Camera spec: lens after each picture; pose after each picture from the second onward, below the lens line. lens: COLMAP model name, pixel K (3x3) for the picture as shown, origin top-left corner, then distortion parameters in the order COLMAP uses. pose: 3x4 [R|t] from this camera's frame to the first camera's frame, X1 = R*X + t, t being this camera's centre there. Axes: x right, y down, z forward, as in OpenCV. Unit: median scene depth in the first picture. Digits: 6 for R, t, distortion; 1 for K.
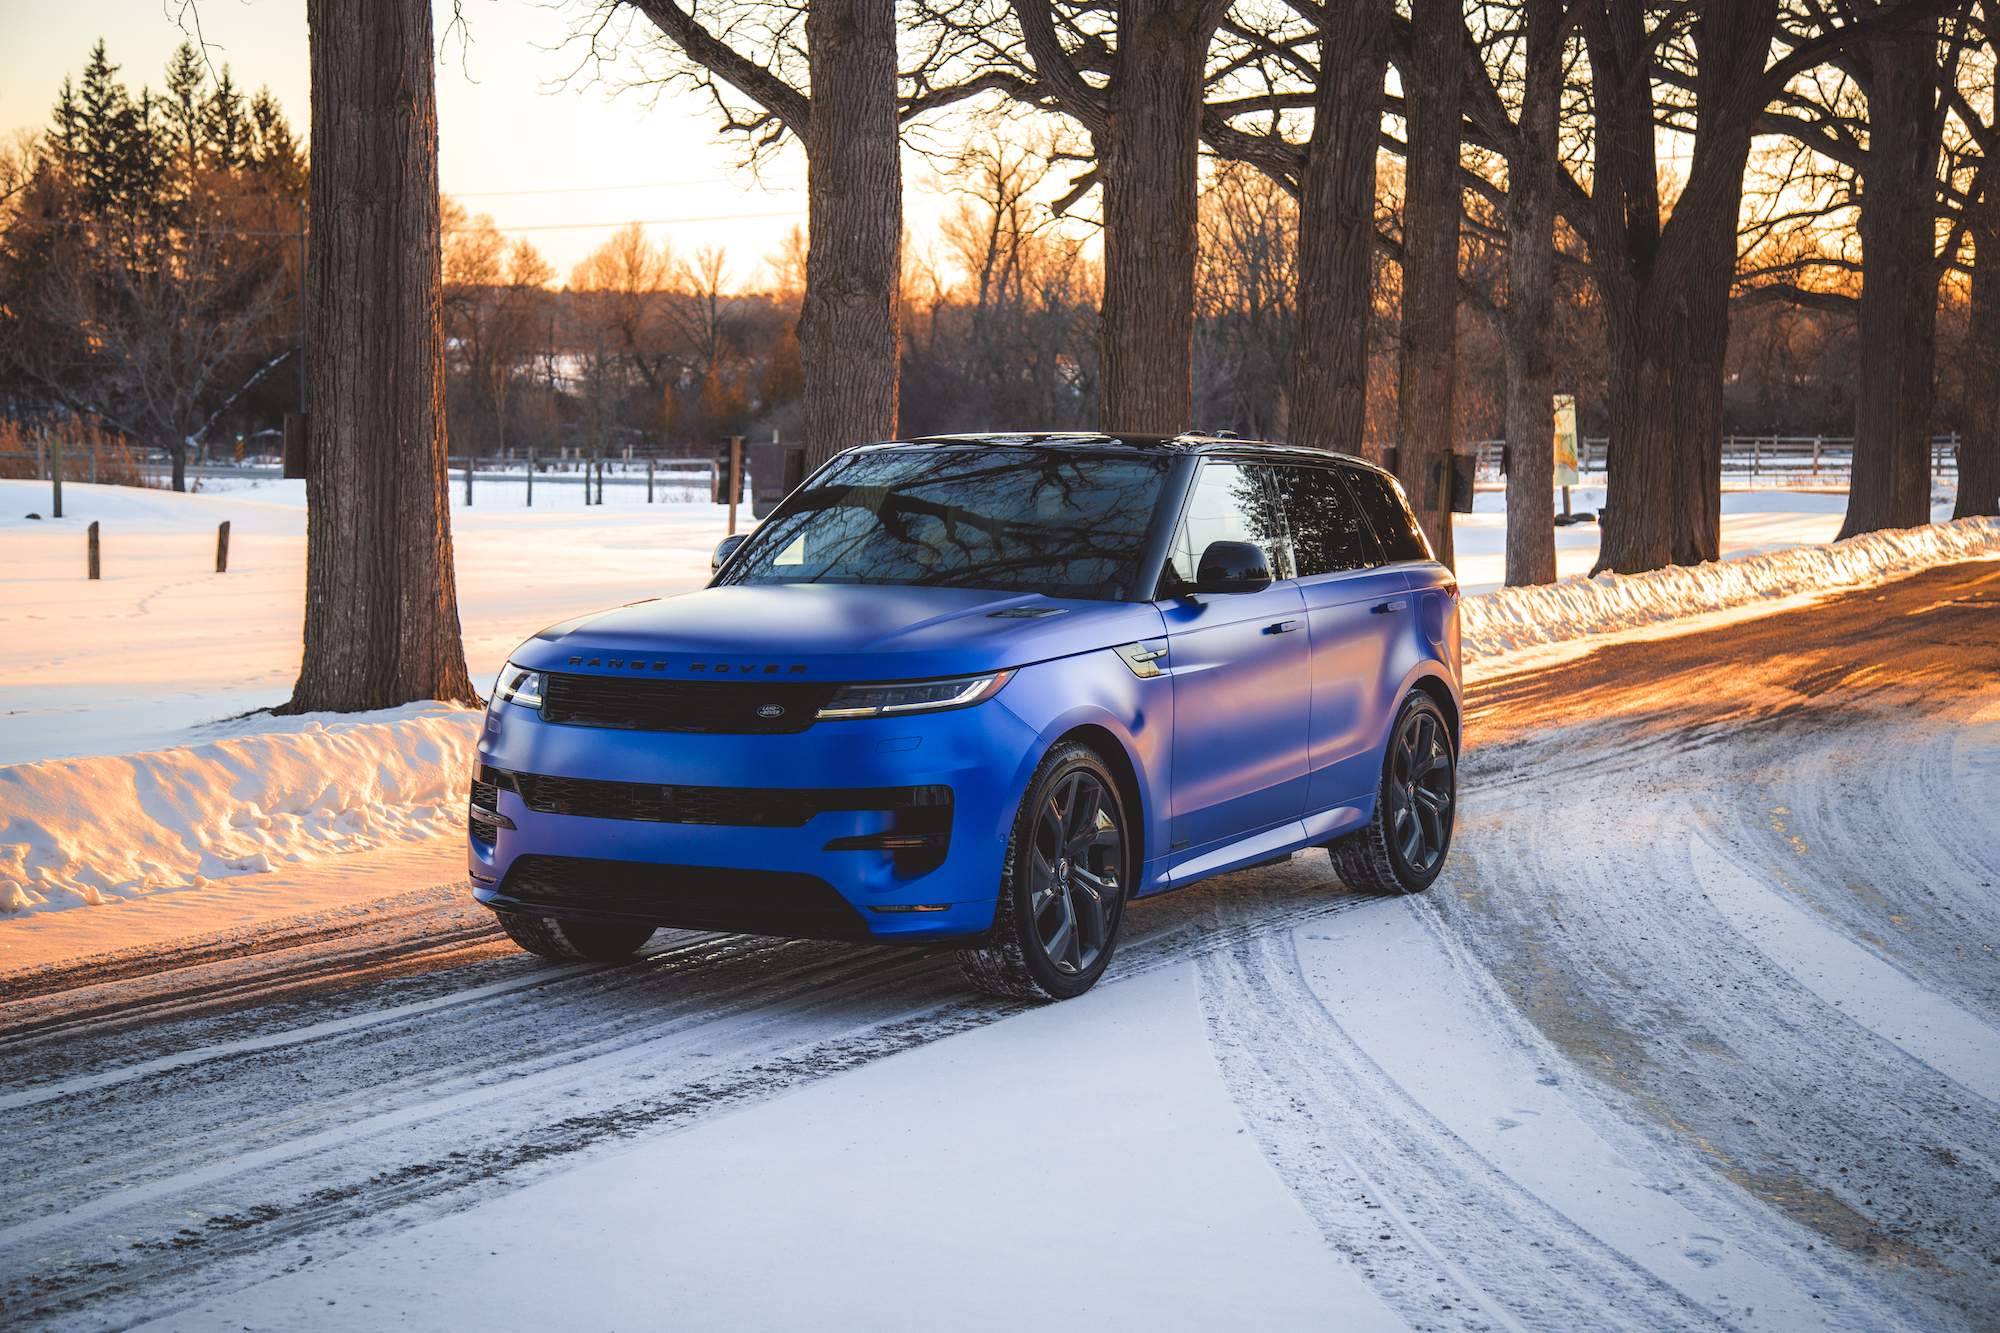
lens RADIAL K [[3265.3, 0, 1000.0], [0, 3265.3, 666.5], [0, 0, 1]] dist [0.190653, -0.034166]
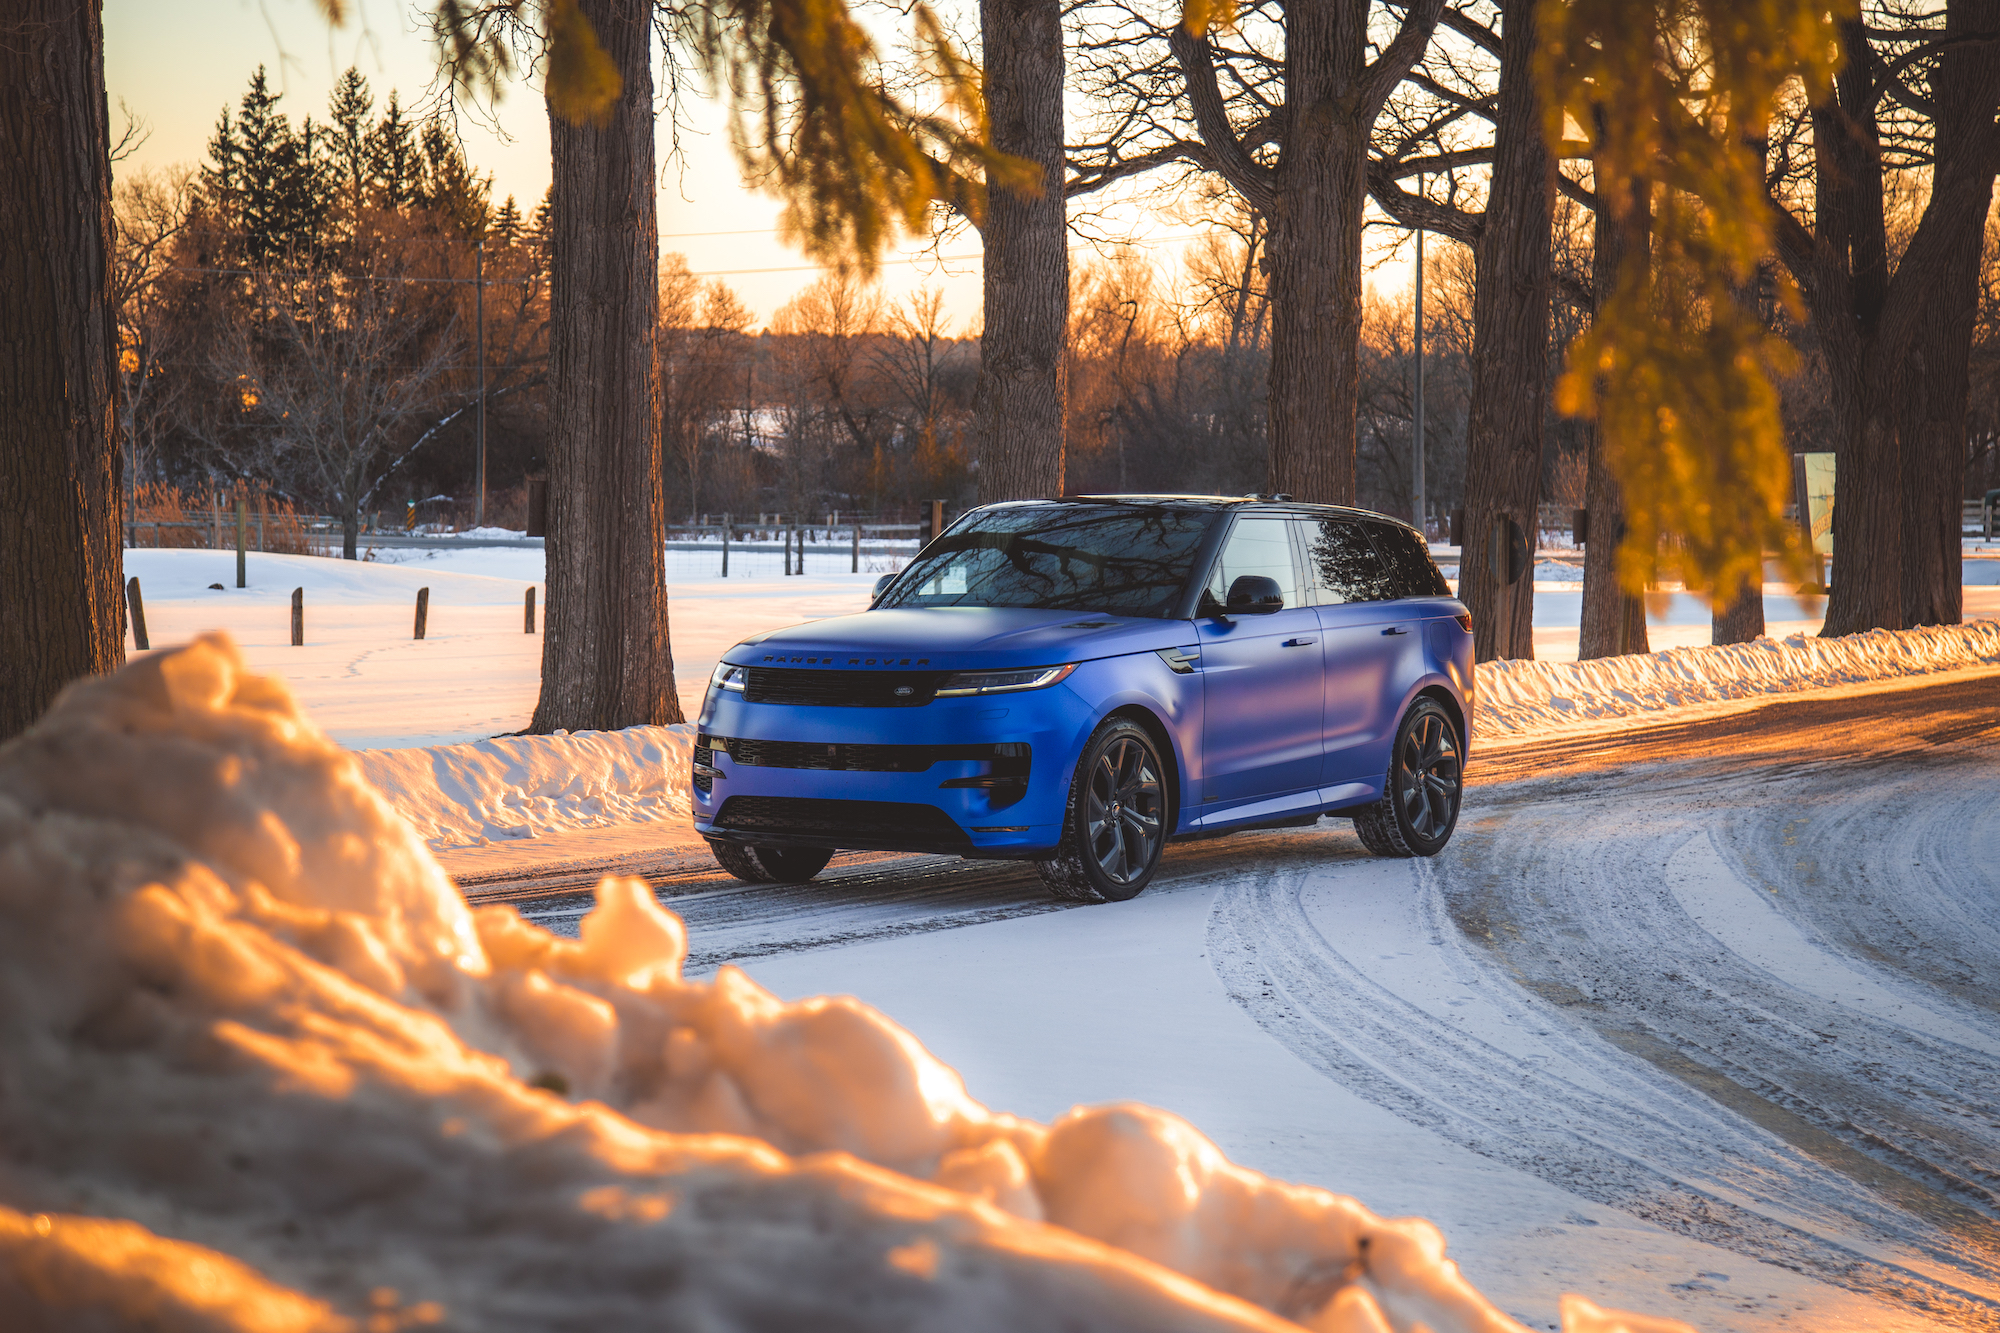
lens RADIAL K [[3712.5, 0, 1000.0], [0, 3712.5, 666.5], [0, 0, 1]] dist [0.221935, -0.116830]
pose [[0.997679, 0.001237, -0.068085, 0.042798], [-0.002971, 0.999674, -0.025374, 0.022967], [0.068031, 0.025517, 0.997357, -0.319300]]
